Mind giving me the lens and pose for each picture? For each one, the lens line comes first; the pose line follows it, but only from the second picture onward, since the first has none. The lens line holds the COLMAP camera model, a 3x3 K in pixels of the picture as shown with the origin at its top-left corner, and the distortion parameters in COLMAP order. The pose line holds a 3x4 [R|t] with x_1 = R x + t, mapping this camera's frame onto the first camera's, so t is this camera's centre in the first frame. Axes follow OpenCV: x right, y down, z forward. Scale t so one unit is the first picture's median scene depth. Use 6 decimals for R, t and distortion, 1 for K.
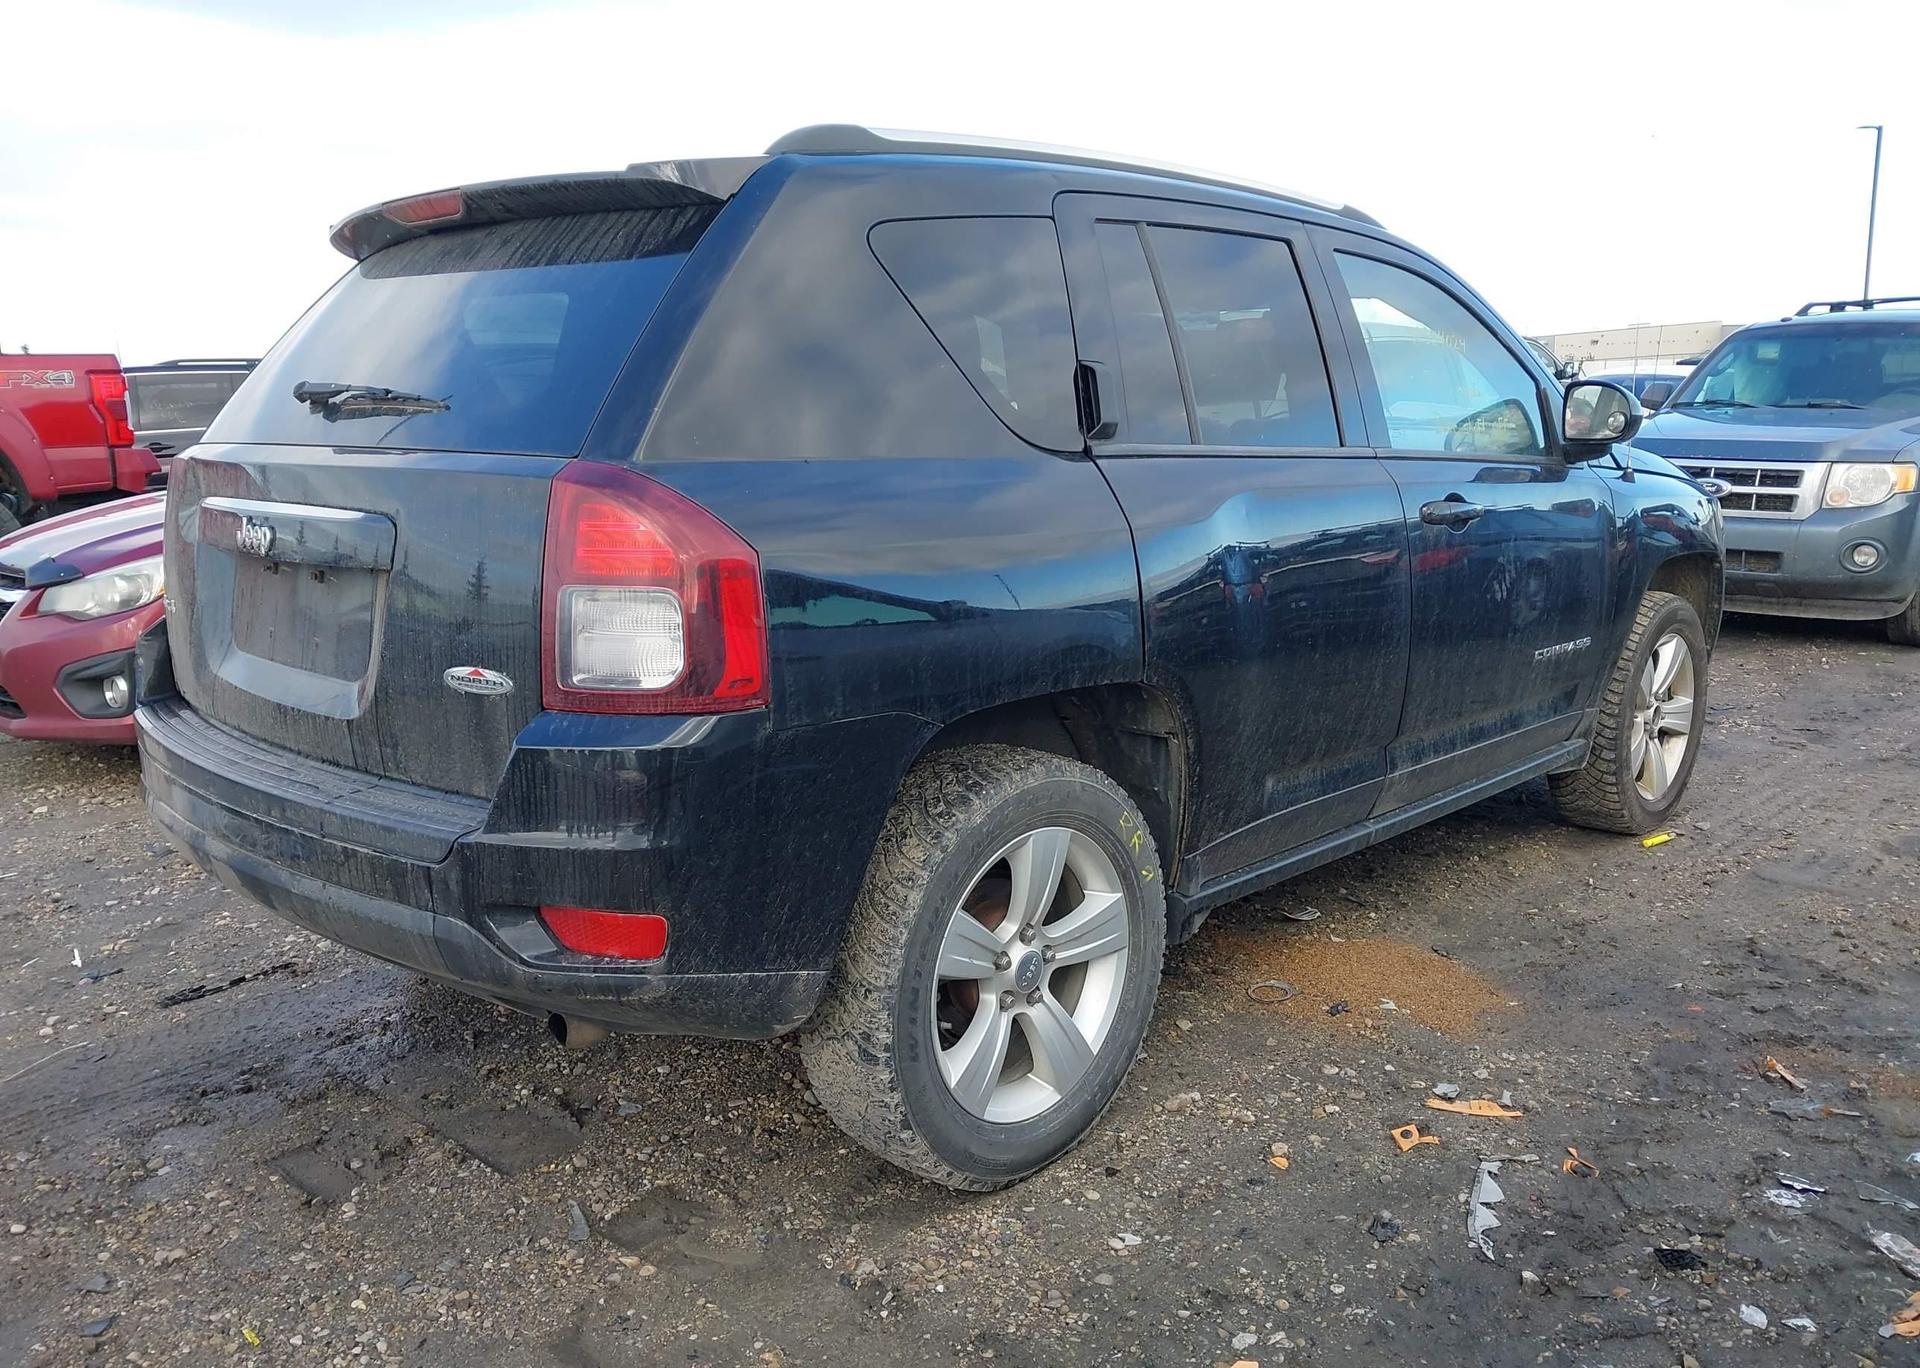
lens RADIAL K [[1662.2, 0, 982.6], [0, 1662.2, 681.2], [0, 0, 1]] dist [0.026095, -0.059857]
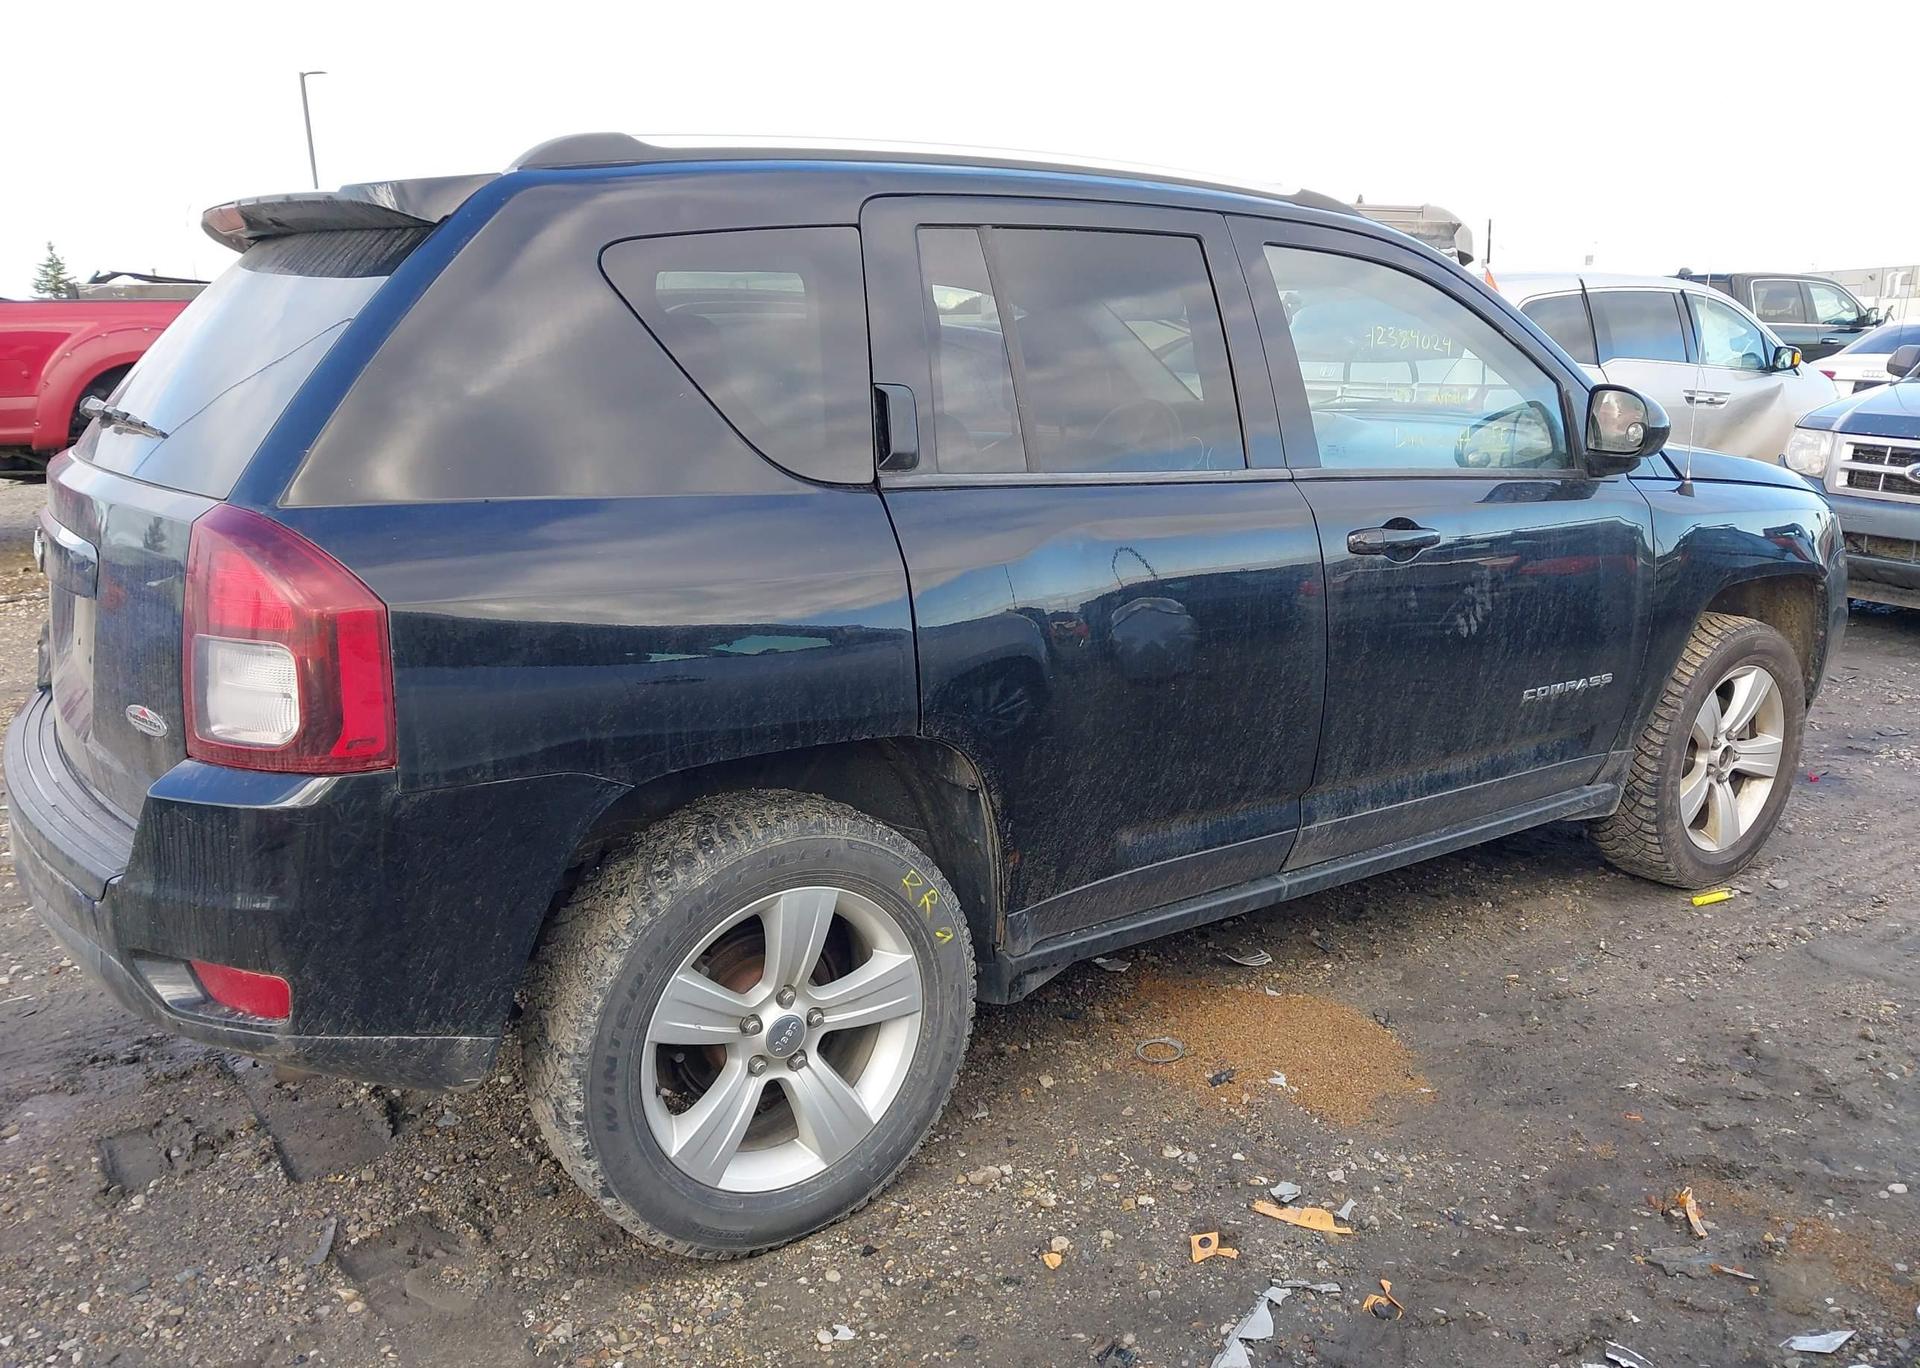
lens RADIAL K [[1662.2, 0, 977.9], [0, 1662.2, 682.2], [0, 0, 1]] dist [0.026095, -0.059857]
pose [[0.980475, 0.053527, -0.189221, 0.294889], [-0.044307, 0.997631, 0.052626, -0.077984], [0.191590, -0.043215, 0.980523, 0.098488]]
